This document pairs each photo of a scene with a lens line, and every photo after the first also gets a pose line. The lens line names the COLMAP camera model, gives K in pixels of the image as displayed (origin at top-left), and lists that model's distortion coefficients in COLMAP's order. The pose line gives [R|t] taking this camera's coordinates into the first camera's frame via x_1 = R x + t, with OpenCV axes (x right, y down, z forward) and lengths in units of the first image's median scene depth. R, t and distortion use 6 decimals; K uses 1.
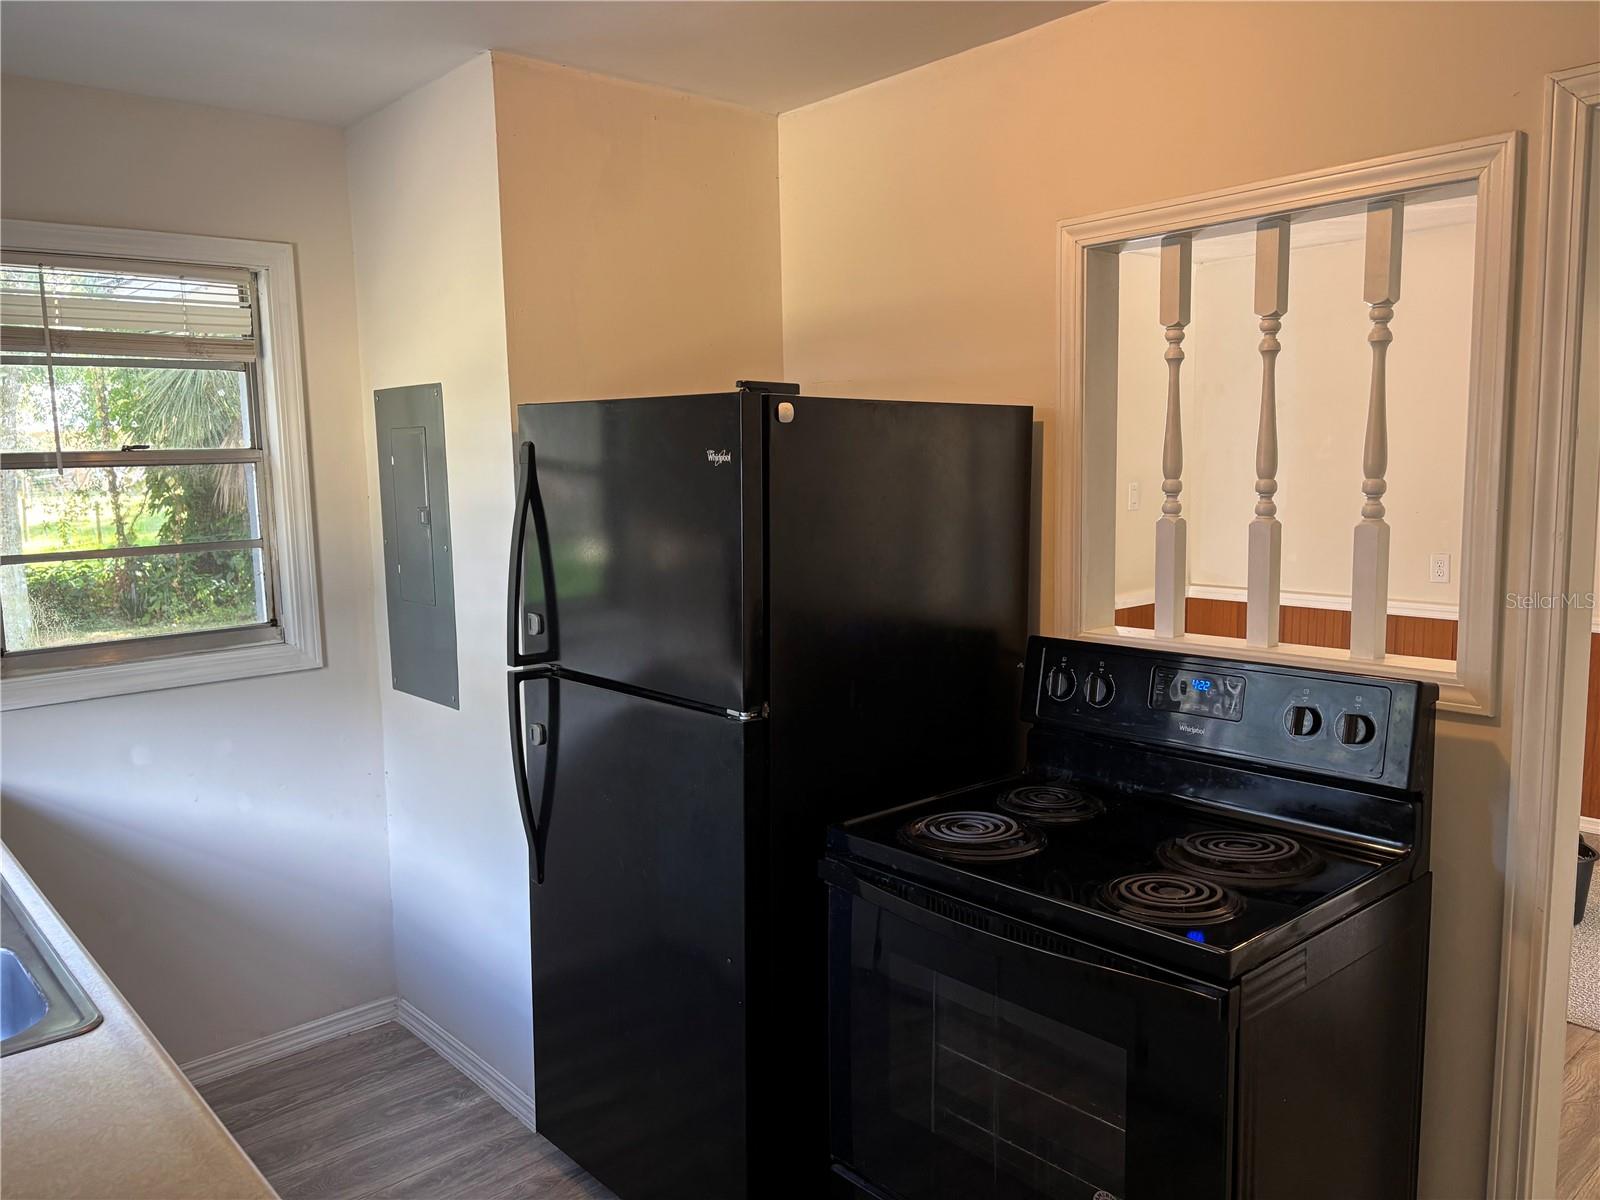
lens RADIAL K [[1215.3, 0, 793.8], [0, 1215.3, 603.2], [0, 0, 1]] dist [0.070155, -0.075009]
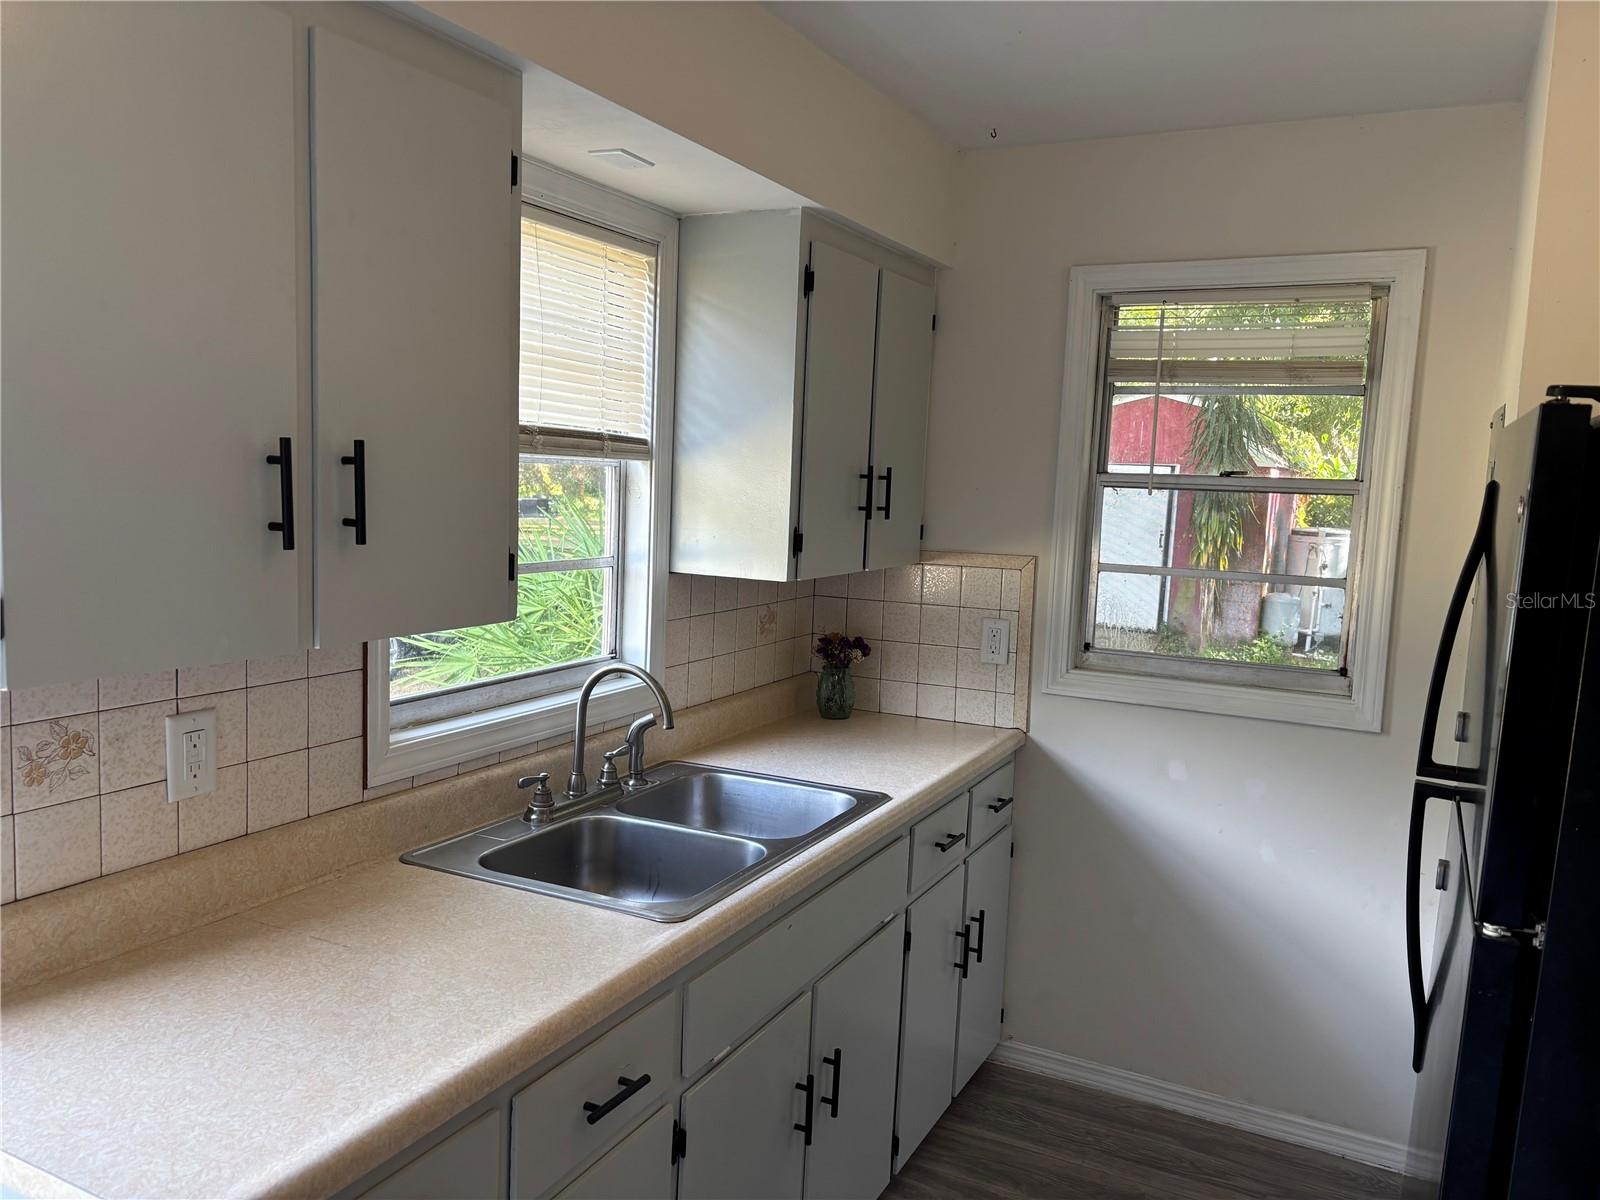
lens RADIAL K [[1215.3, 0, 793.3], [0, 1215.3, 595.8], [0, 0, 1]] dist [0.070155, -0.075009]
pose [[0.363259, 0.132675, -0.922193, 0.297351], [-0.167617, 0.982965, 0.075392, -0.045791], [0.916487, 0.127188, 0.379309, 0.320605]]
